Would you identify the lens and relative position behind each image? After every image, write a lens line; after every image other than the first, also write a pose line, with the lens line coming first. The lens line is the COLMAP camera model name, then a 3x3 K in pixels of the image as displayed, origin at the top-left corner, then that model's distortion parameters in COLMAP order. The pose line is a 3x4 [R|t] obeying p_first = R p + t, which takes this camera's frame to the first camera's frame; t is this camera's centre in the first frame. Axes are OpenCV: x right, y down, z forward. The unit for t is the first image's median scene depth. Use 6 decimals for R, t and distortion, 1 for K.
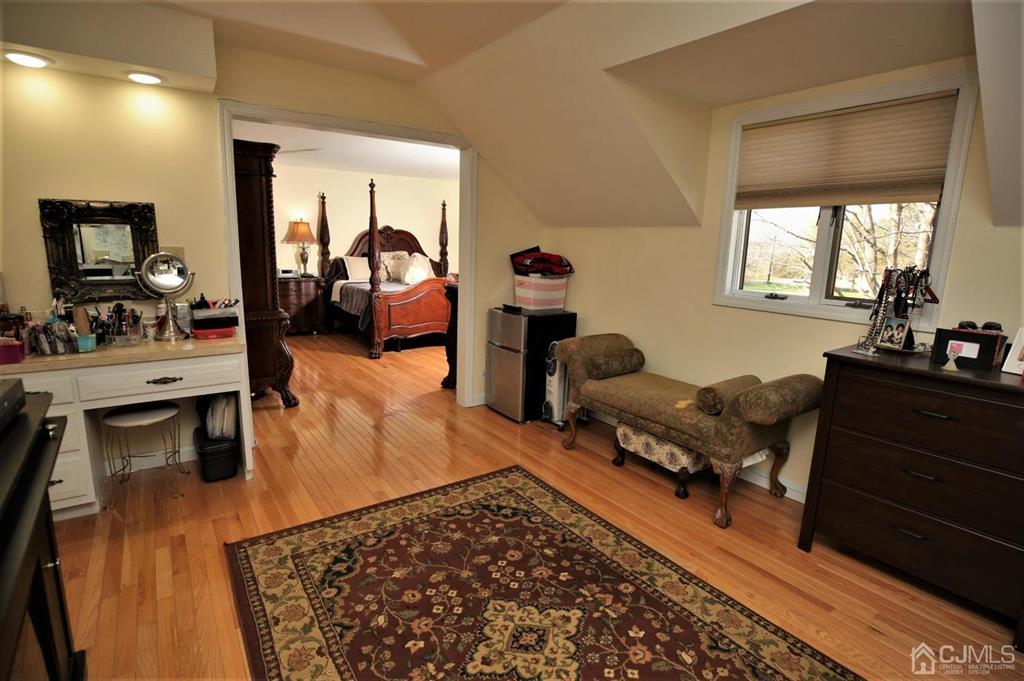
lens RADIAL K [[497.3, 0, 512.0], [0, 497.3, 340.5], [0, 0, 1]] dist [-0.032033, 0.000341]
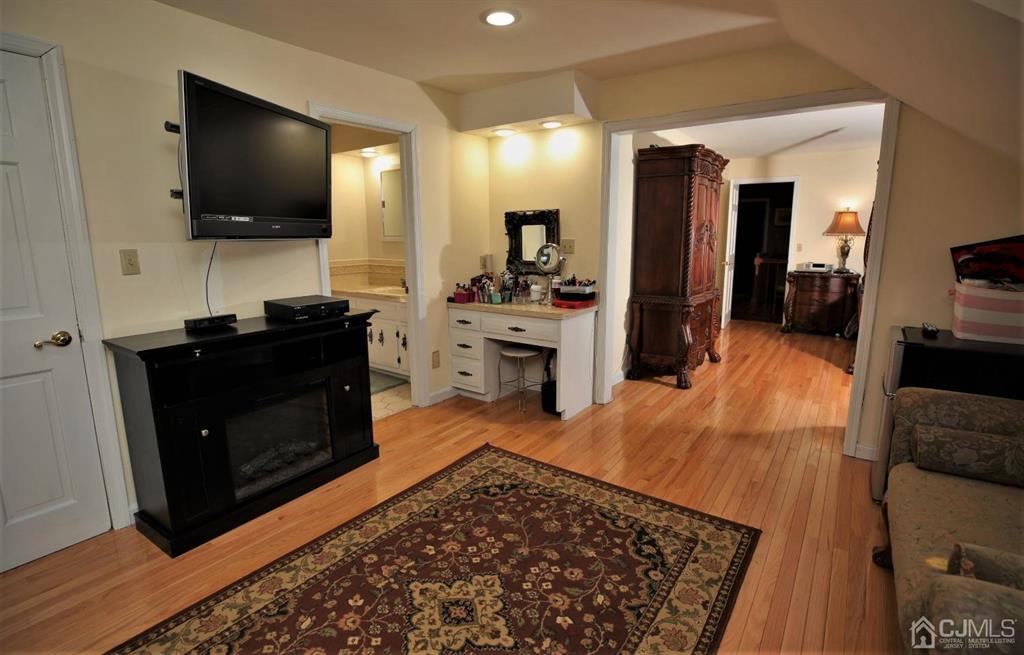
lens RADIAL K [[481.9, 0, 512.0], [0, 481.9, 327.5], [0, 0, 1]] dist [-0.043068, 0.000380]
pose [[0.316973, 0.152811, -0.936043, 0.694380], [-0.161620, 0.981203, 0.105453, -0.080932], [0.934563, 0.117858, 0.335712, 0.530465]]
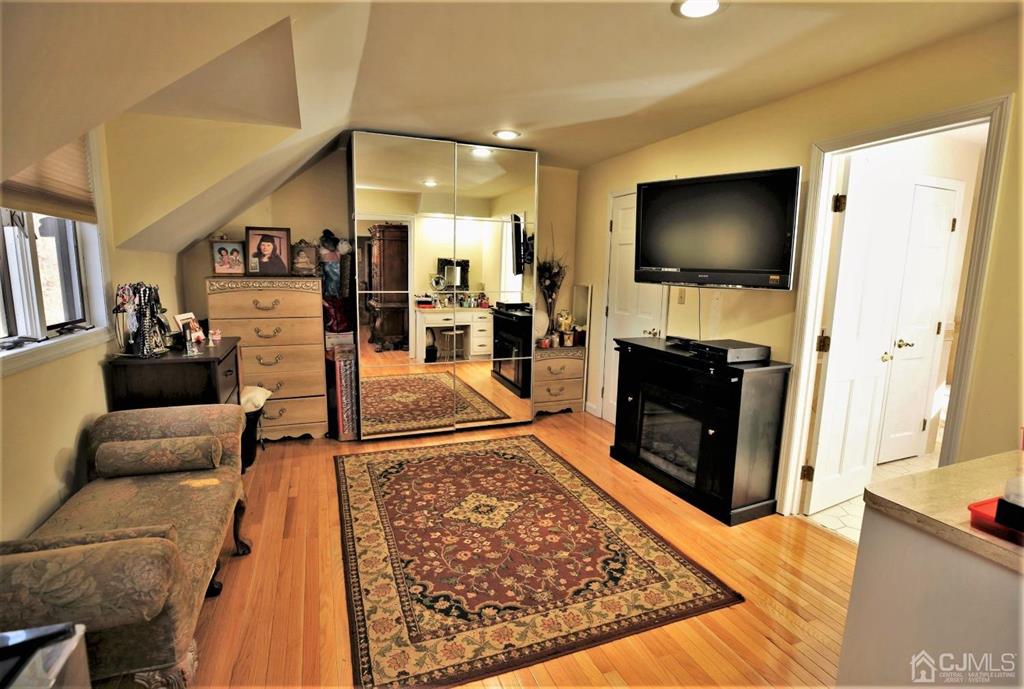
lens RADIAL K [[502.9, 0, 512.0], [0, 502.9, 344.5], [0, 0, 1]] dist [-0.031181, 0.000058]
pose [[-0.967490, -0.079258, 0.240169, -0.325822], [0.005335, 0.943018, 0.332699, -0.381542], [-0.252853, 0.323164, -0.911938, 1.795417]]
